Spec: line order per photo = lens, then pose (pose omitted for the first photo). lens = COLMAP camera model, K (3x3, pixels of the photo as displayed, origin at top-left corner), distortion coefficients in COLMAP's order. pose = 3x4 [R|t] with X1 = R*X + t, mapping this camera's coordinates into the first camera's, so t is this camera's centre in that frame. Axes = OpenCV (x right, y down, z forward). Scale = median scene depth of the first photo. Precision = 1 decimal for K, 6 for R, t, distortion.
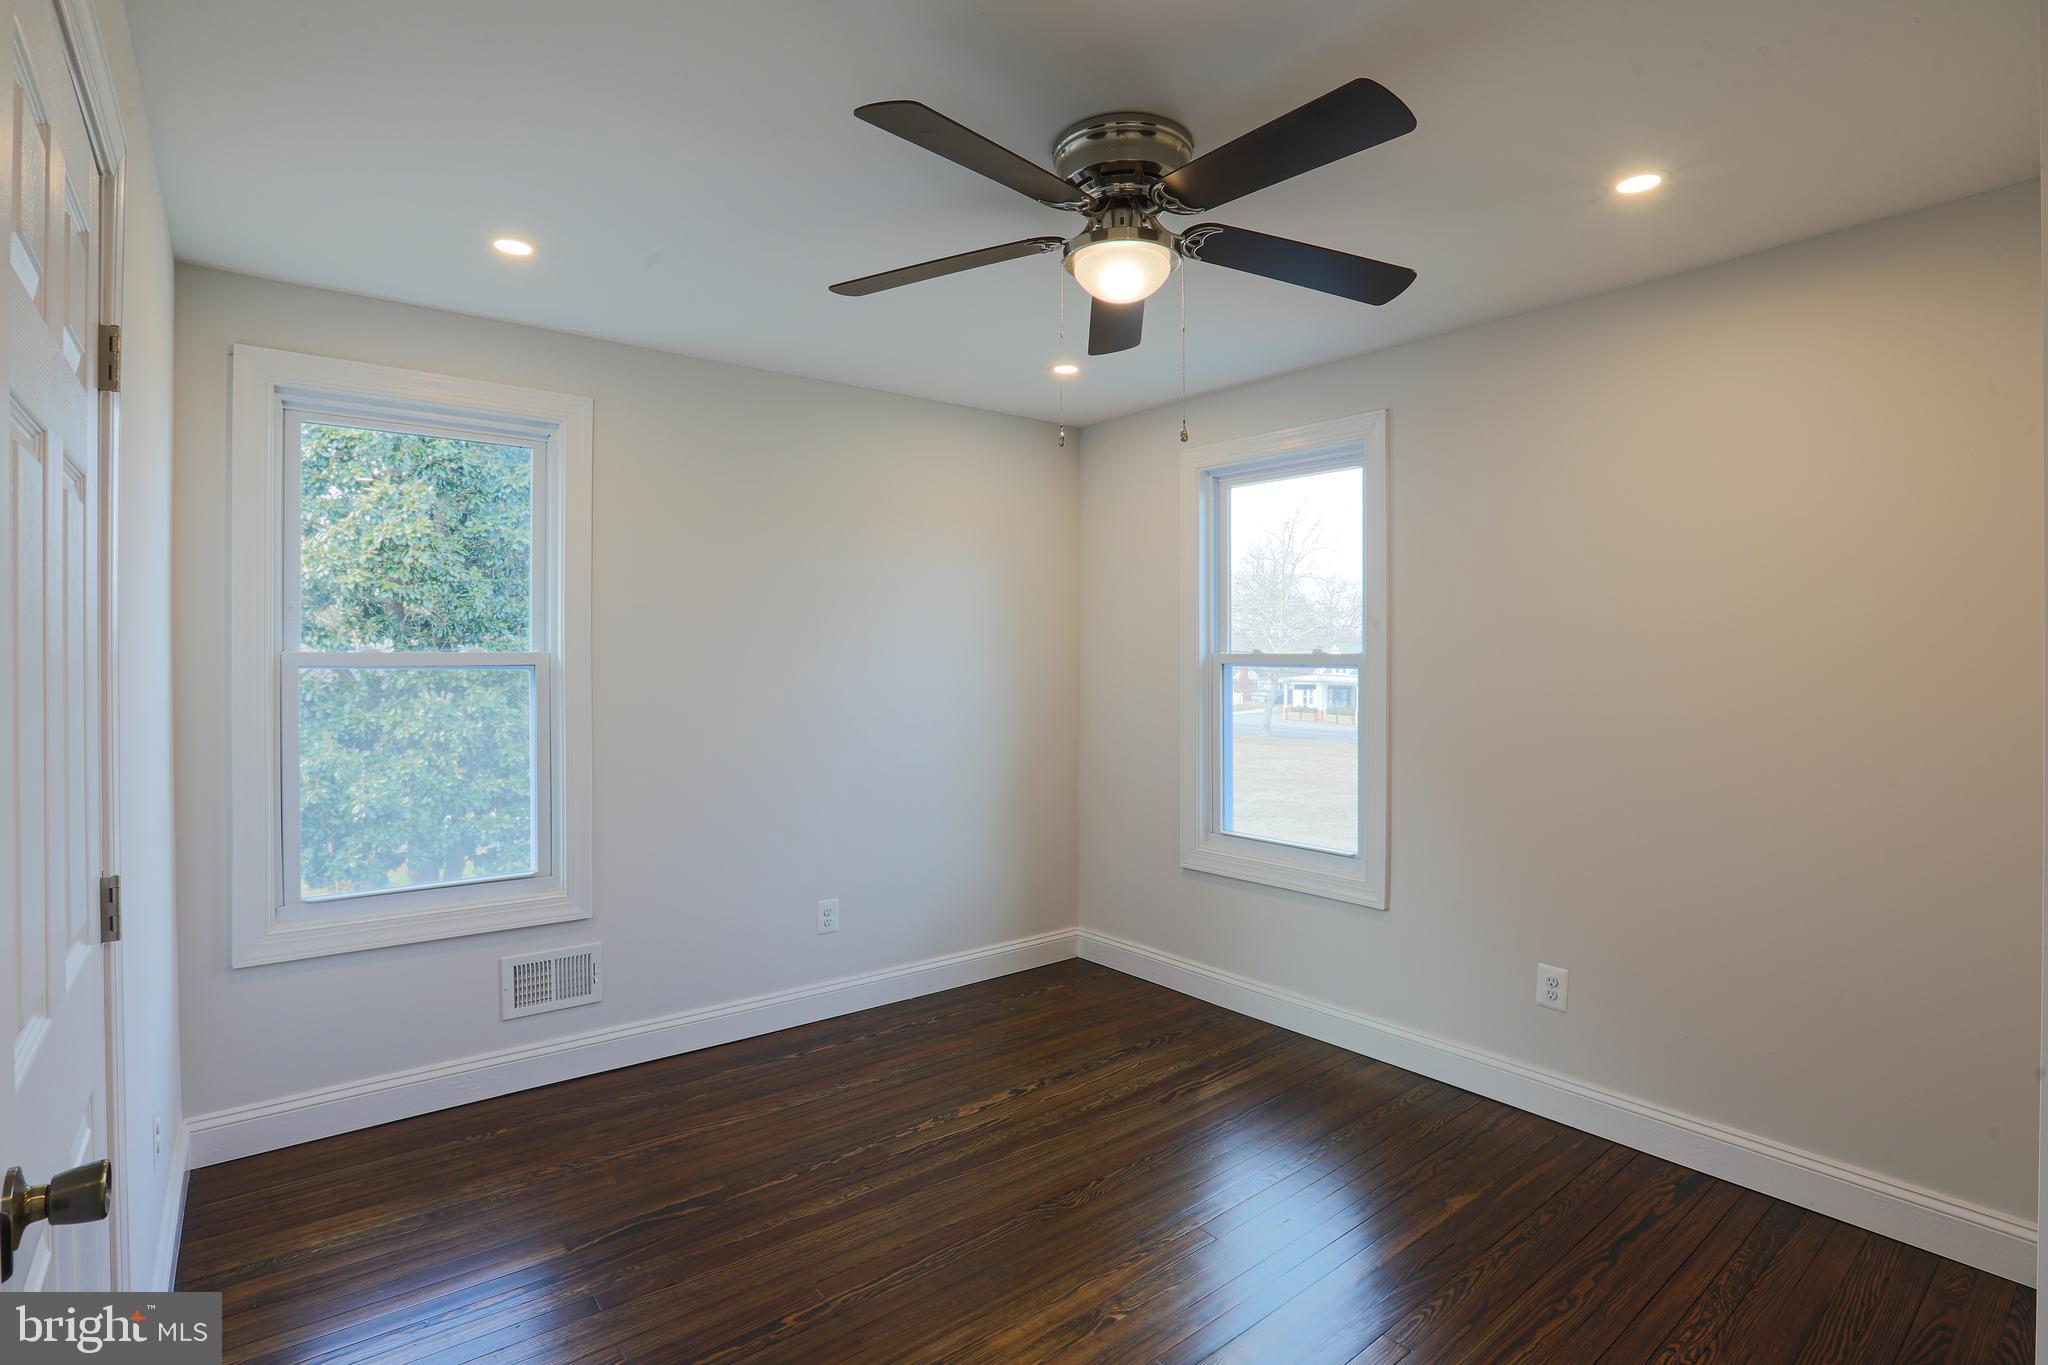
lens RADIAL K [[1007.7, 0, 1046.4], [0, 1007.7, 665.3], [0, 0, 1]] dist [-0.062653, 0.027392]
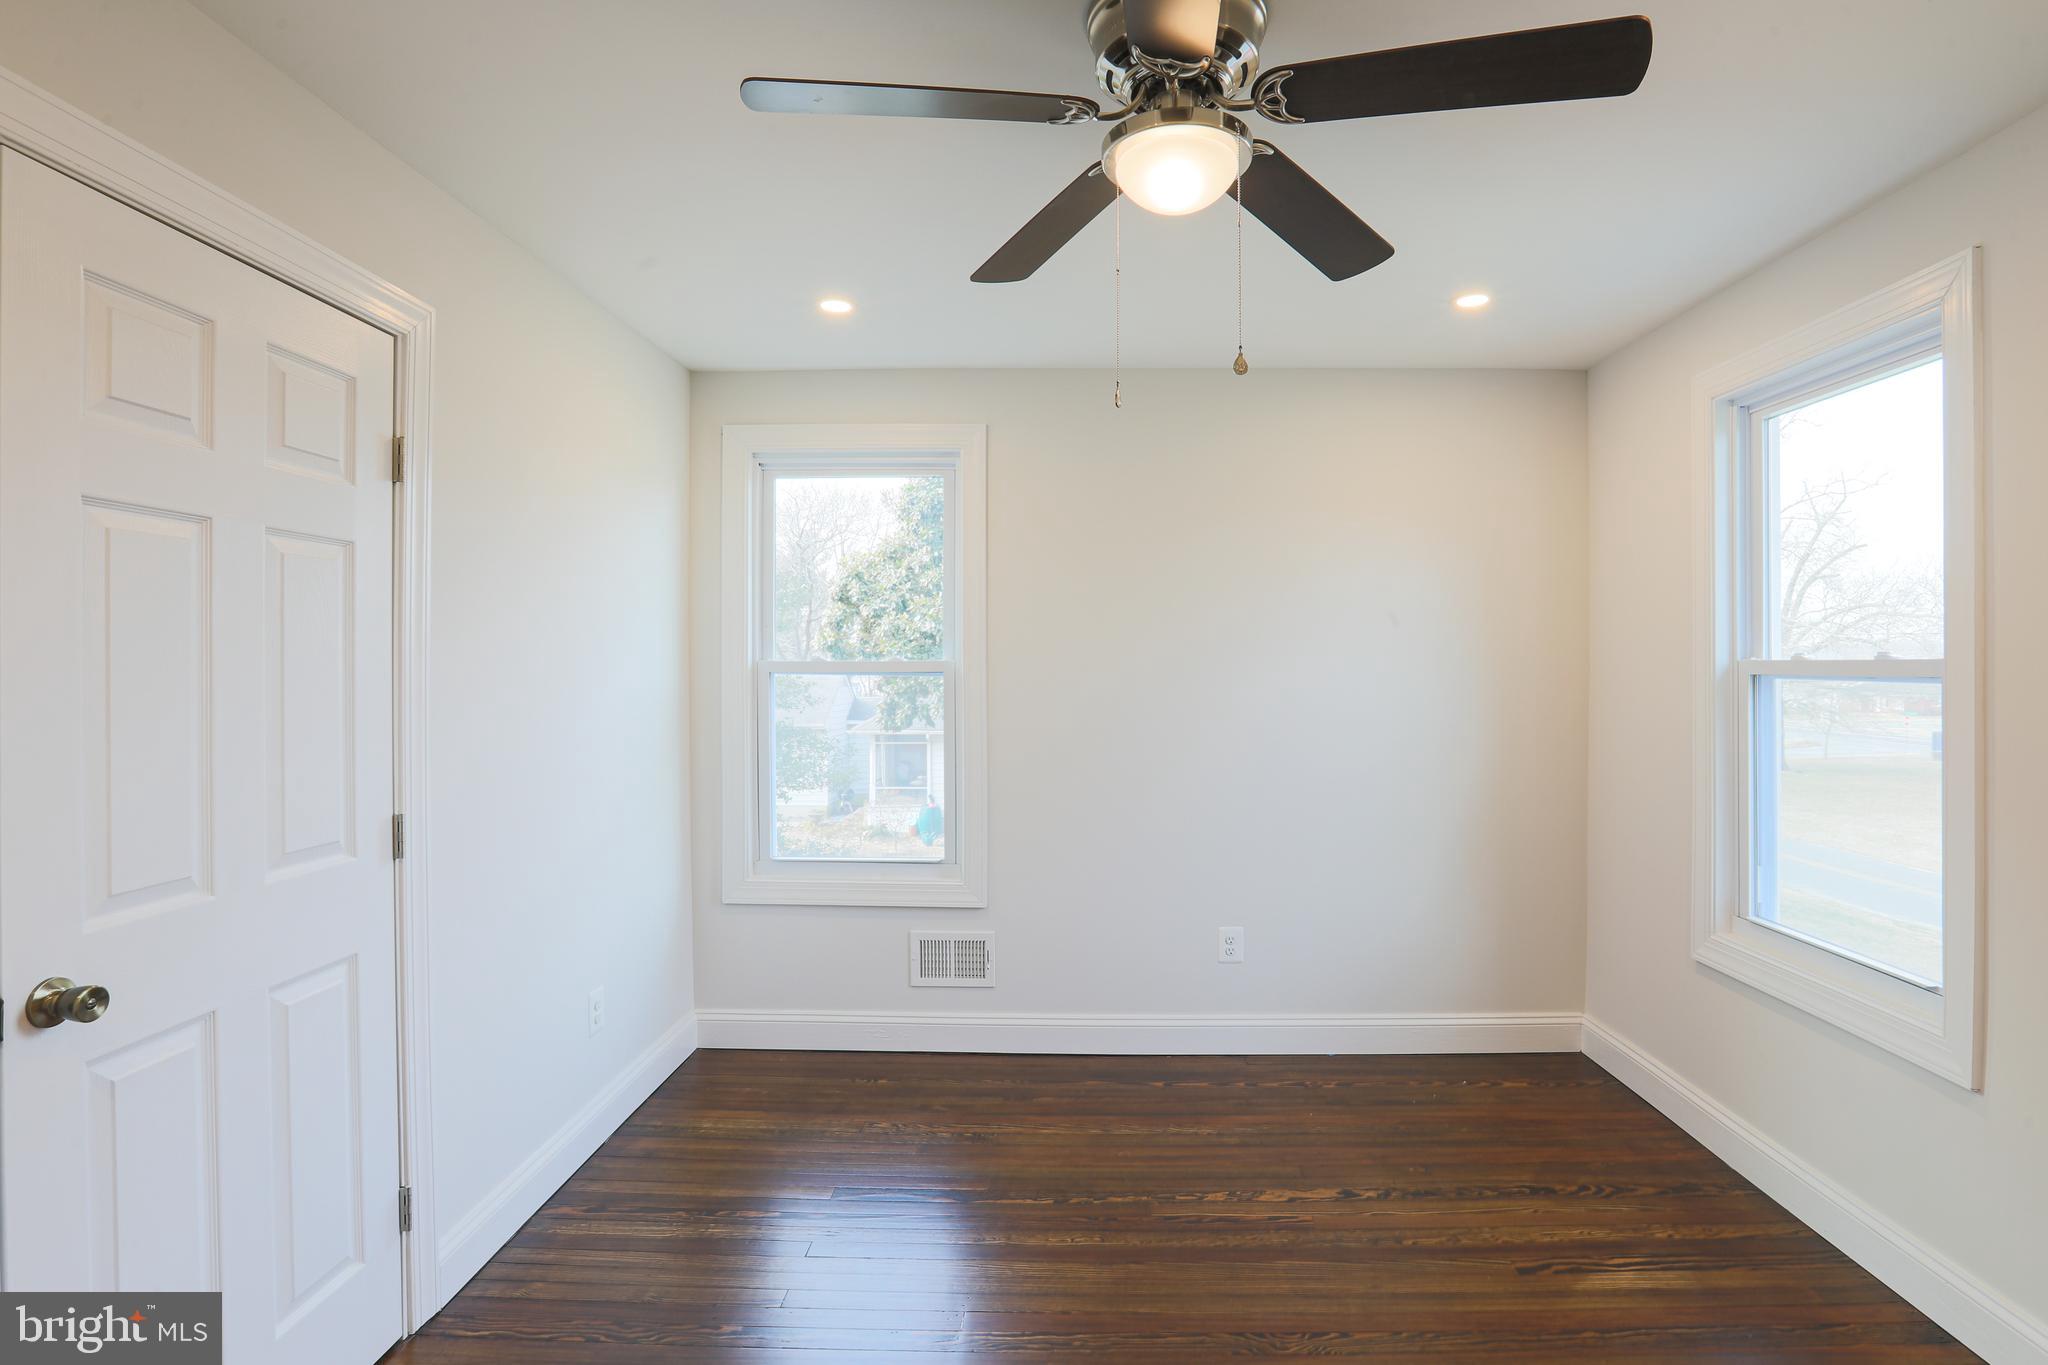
lens RADIAL K [[1027.4, 0, 1029.1], [0, 1027.4, 667.3], [0, 0, 1]] dist [-0.062399, 0.028104]
pose [[0.758242, 0.001705, -0.651971, 0.301568], [-0.005518, 0.999978, -0.003803, -0.001824], [0.651950, 0.006481, 0.758234, 0.190064]]
